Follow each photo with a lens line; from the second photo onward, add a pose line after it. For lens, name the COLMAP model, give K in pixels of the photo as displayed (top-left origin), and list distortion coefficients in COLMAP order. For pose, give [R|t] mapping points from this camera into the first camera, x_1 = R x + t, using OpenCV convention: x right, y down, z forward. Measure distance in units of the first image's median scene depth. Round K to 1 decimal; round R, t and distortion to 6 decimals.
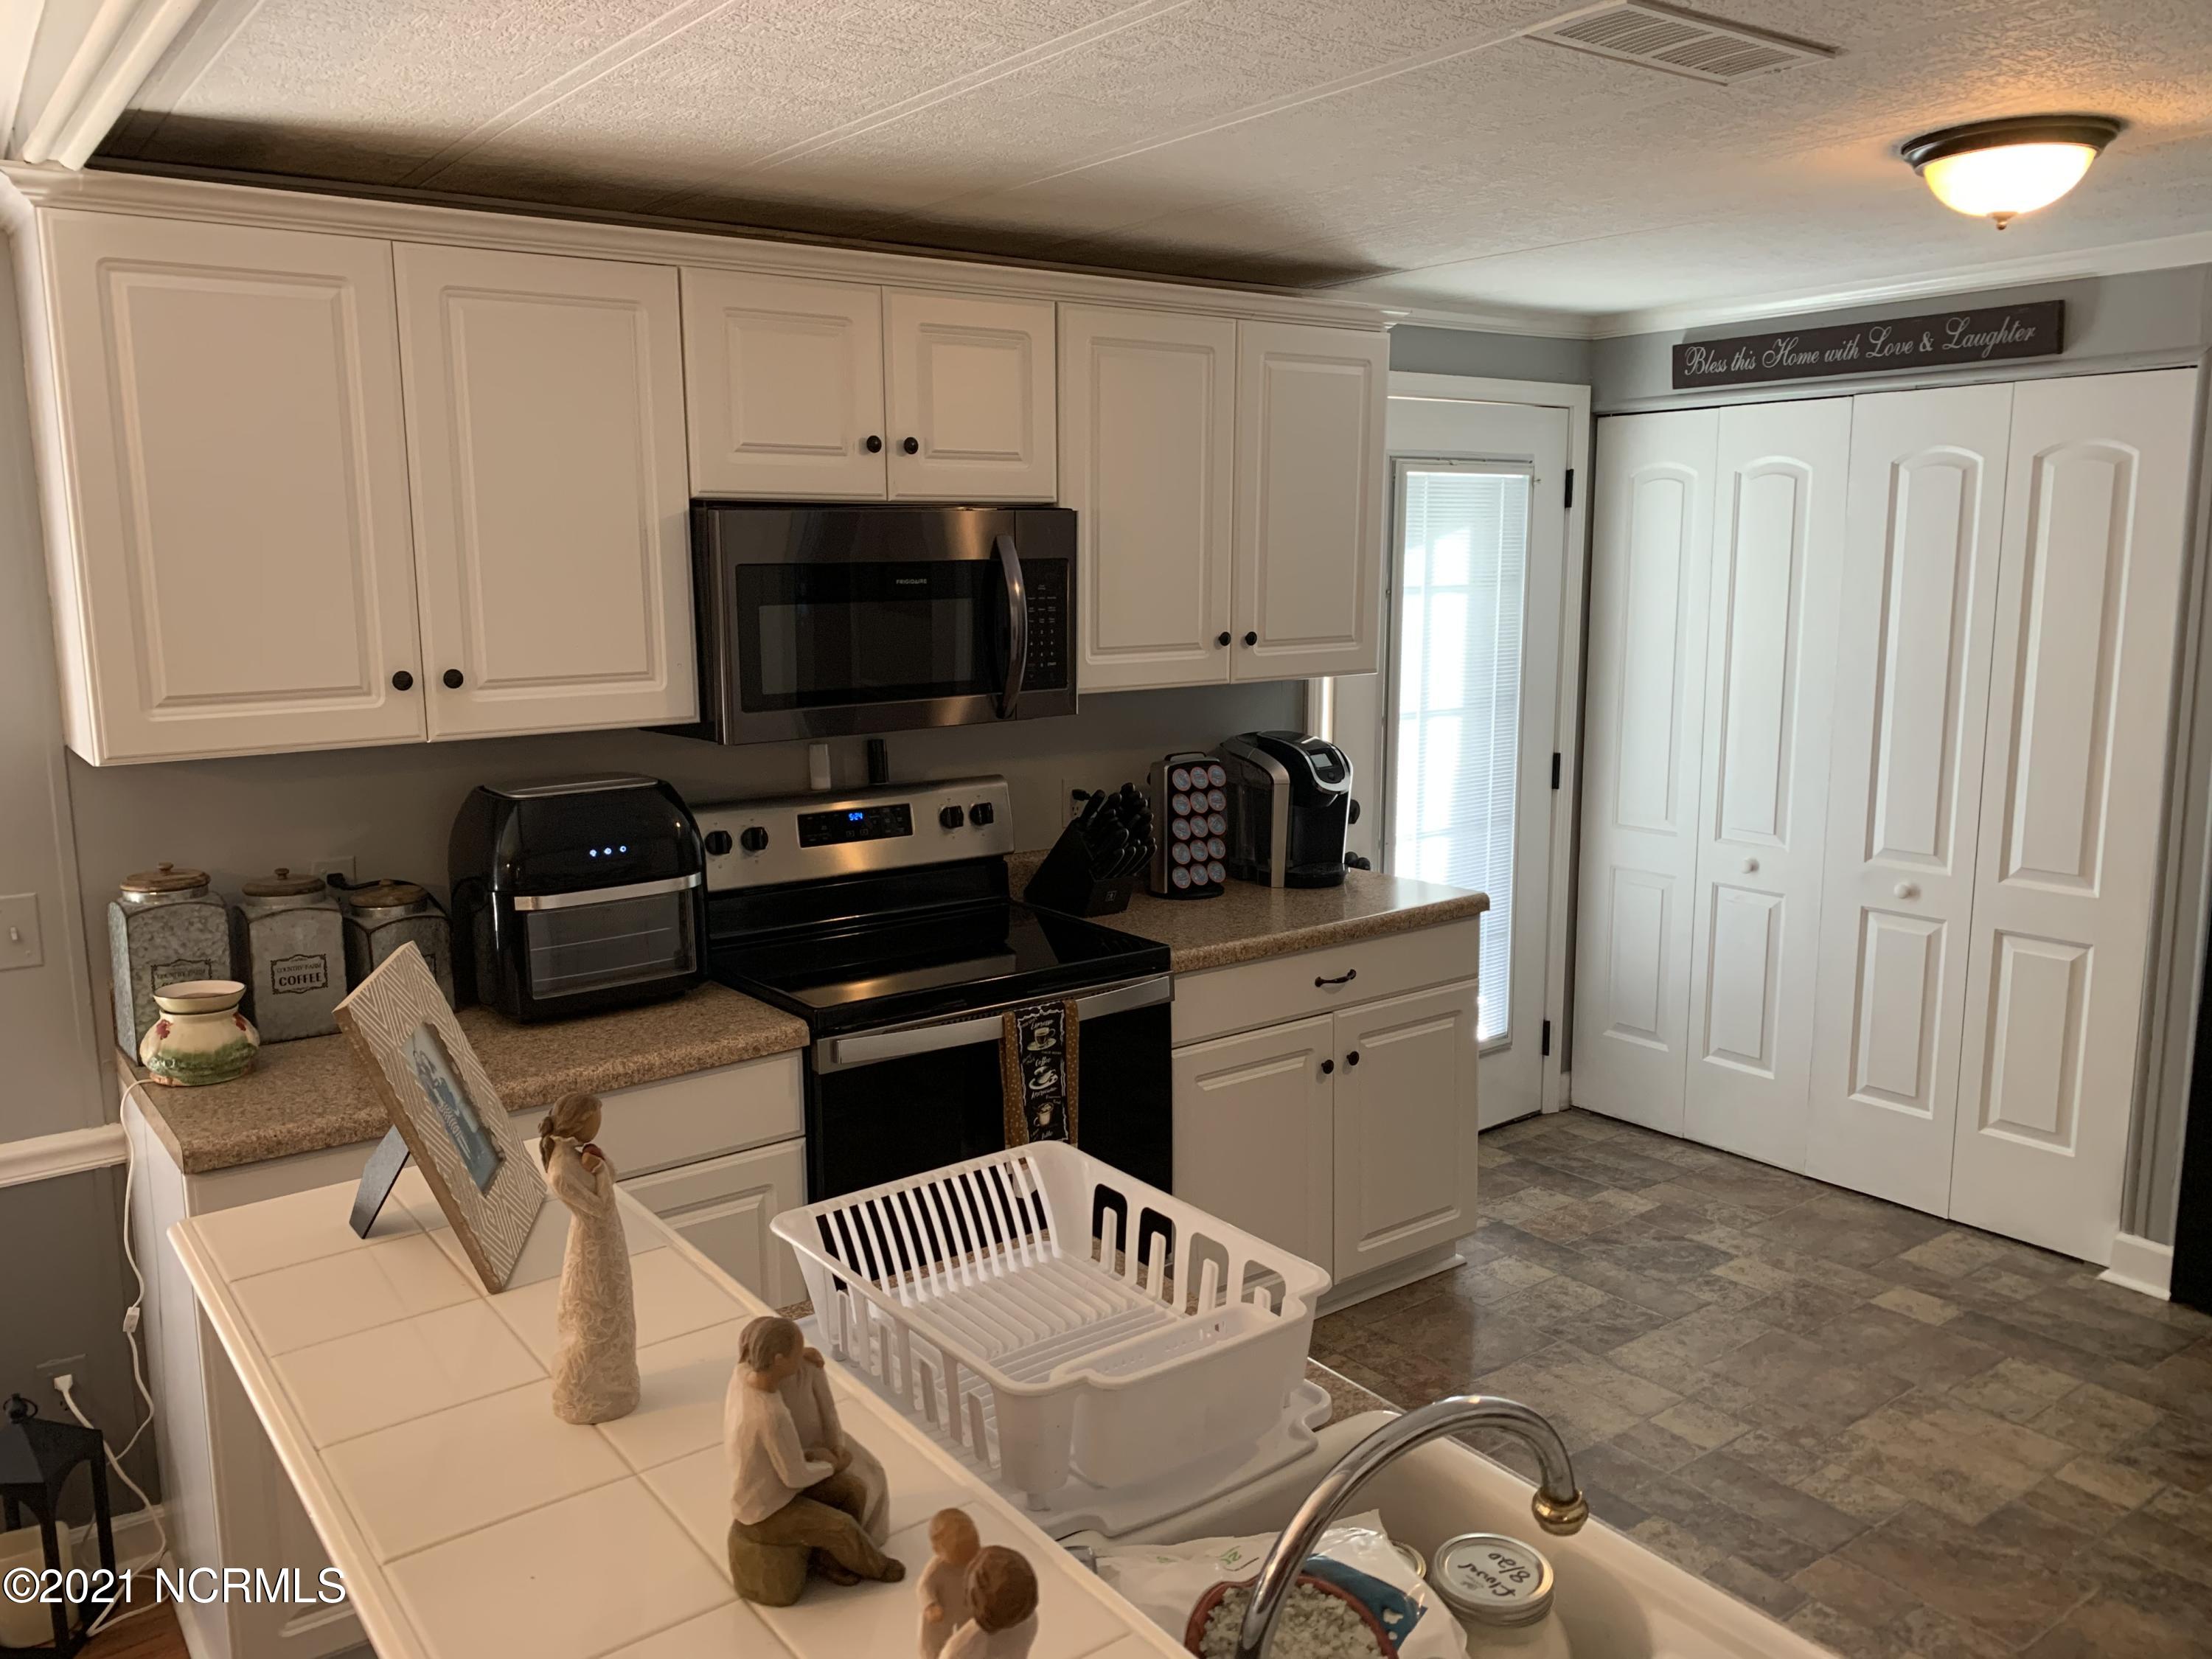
lens RADIAL K [[1698.8, 0, 1067.5], [0, 1698.8, 783.7], [0, 0, 1]] dist [0.050627, -0.054899]
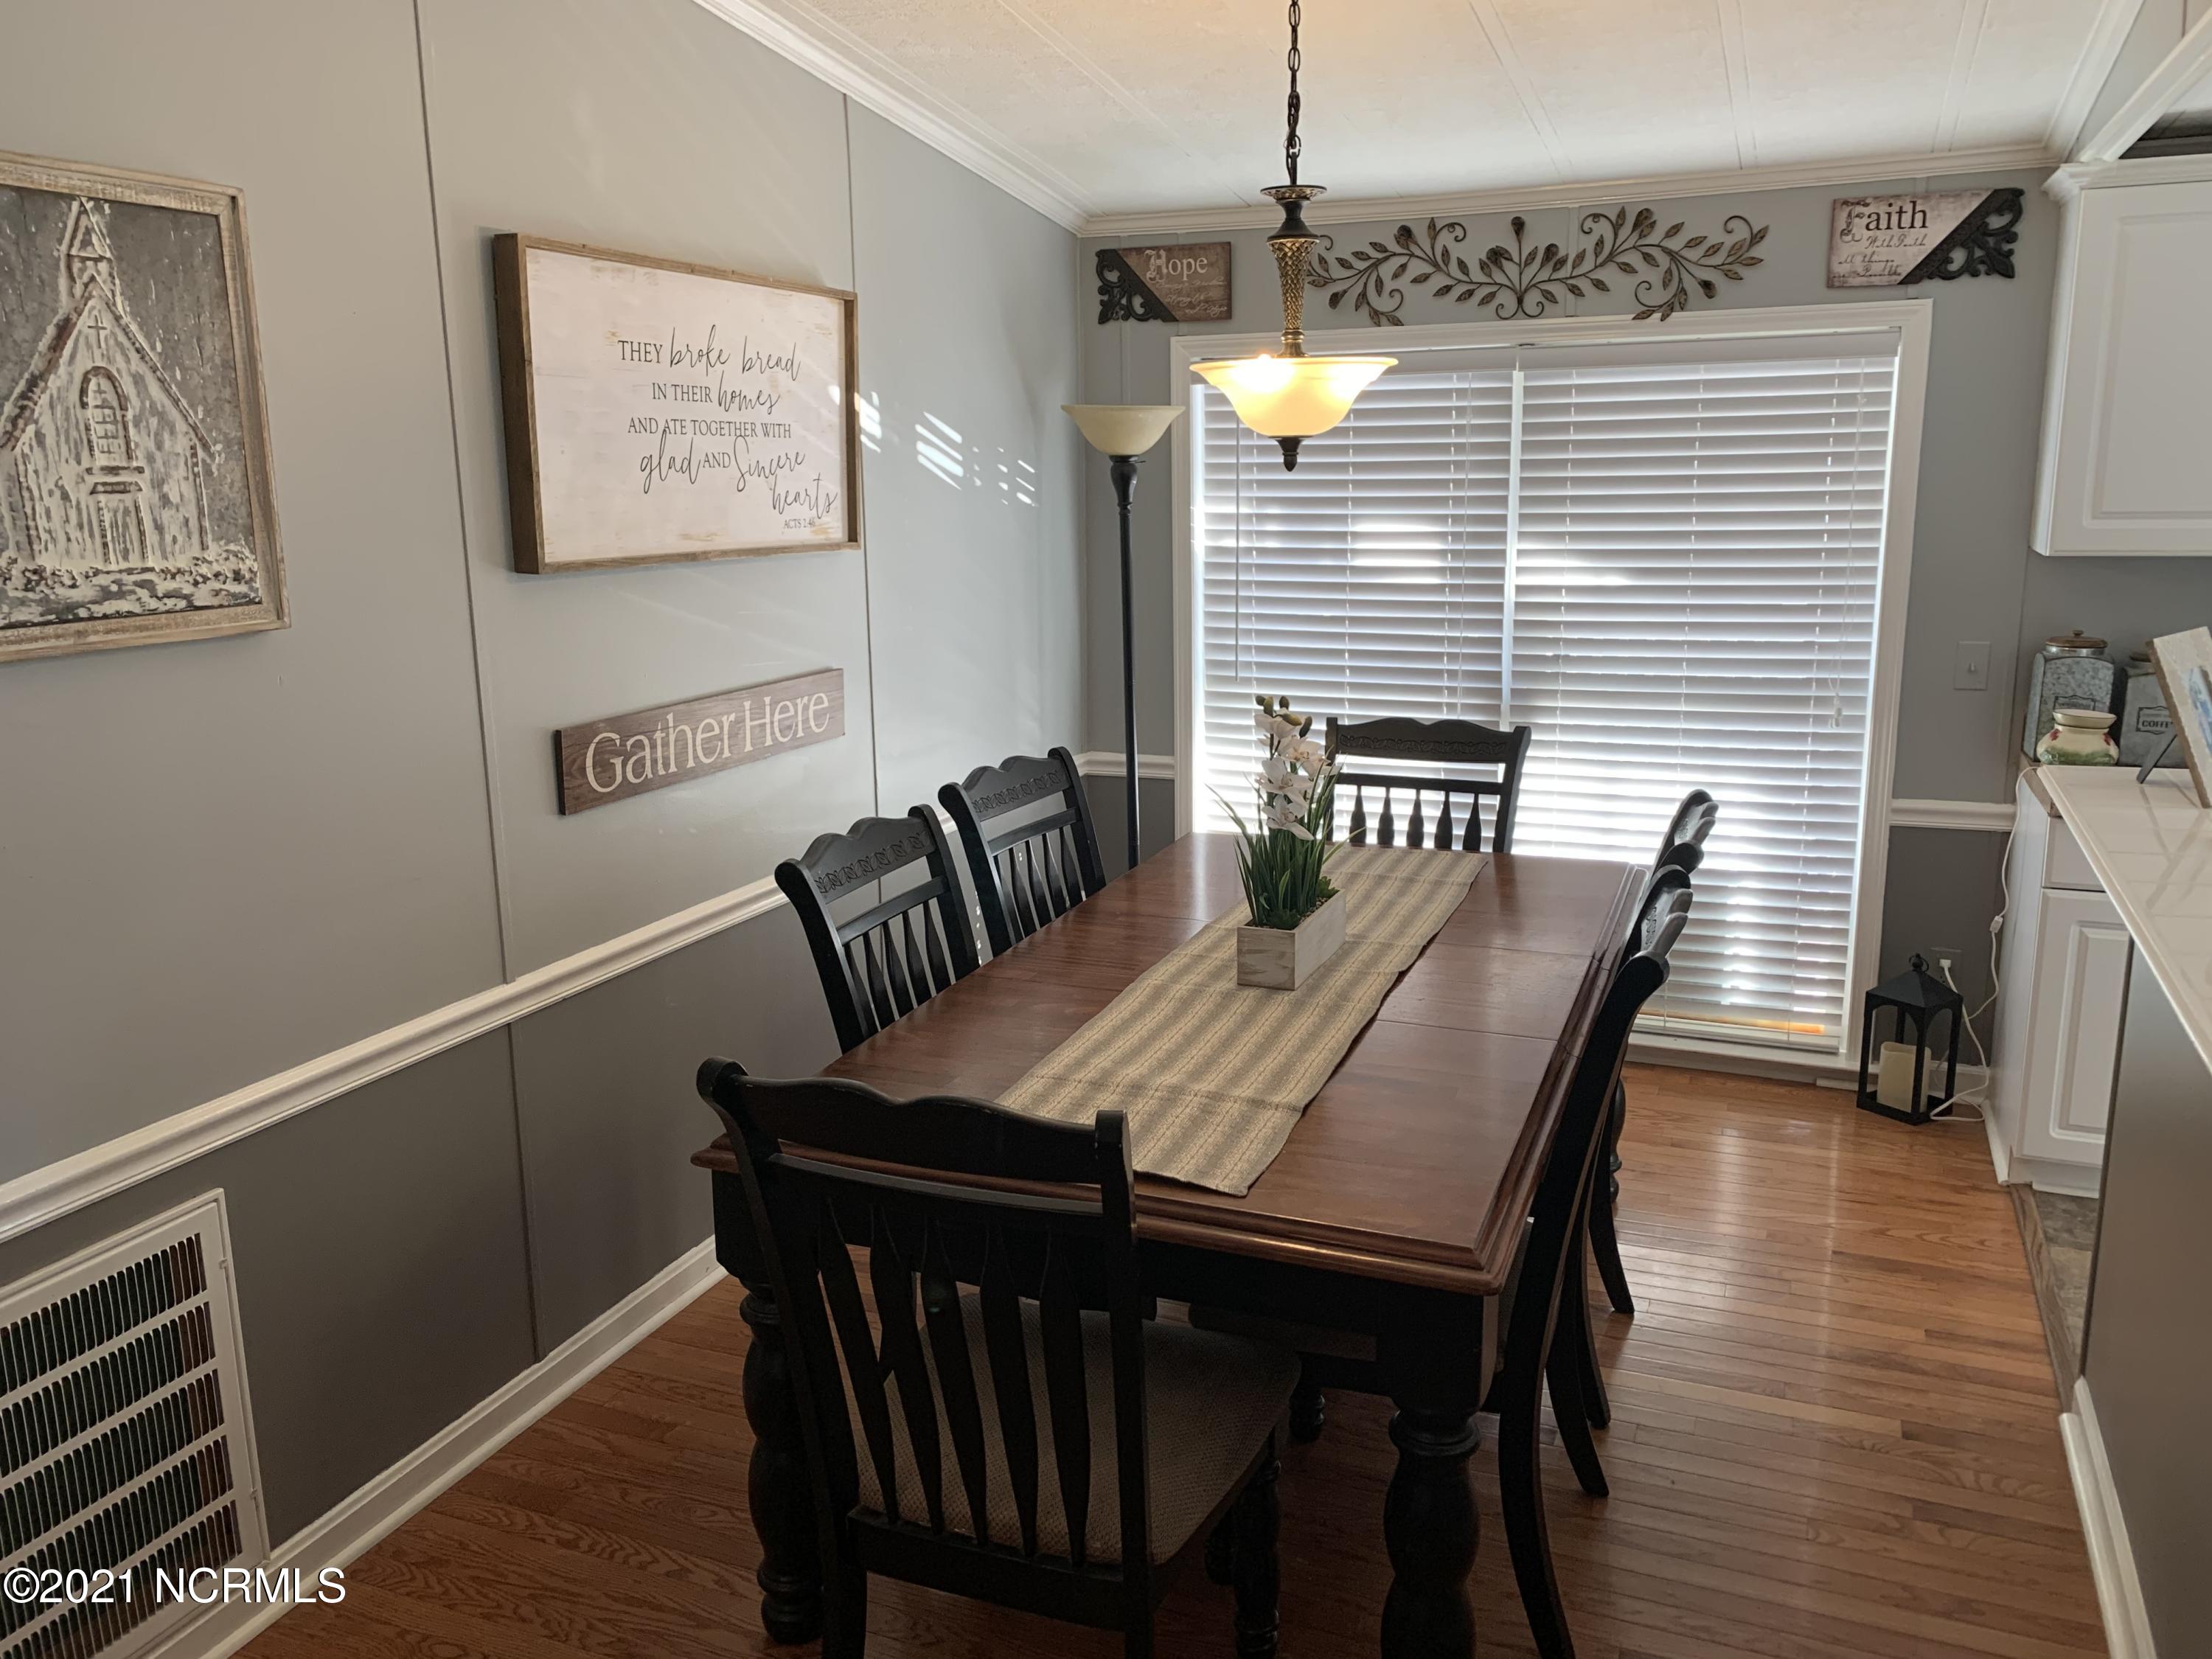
lens RADIAL K [[1698.8, 0, 1101.7], [0, 1698.8, 826.4], [0, 0, 1]] dist [0.050627, -0.054899]
pose [[0.522818, 0.183121, -0.832543, 0.061743], [-0.123128, 0.982634, 0.138813, 0.023237], [0.843505, 0.029936, 0.536286, -0.103631]]
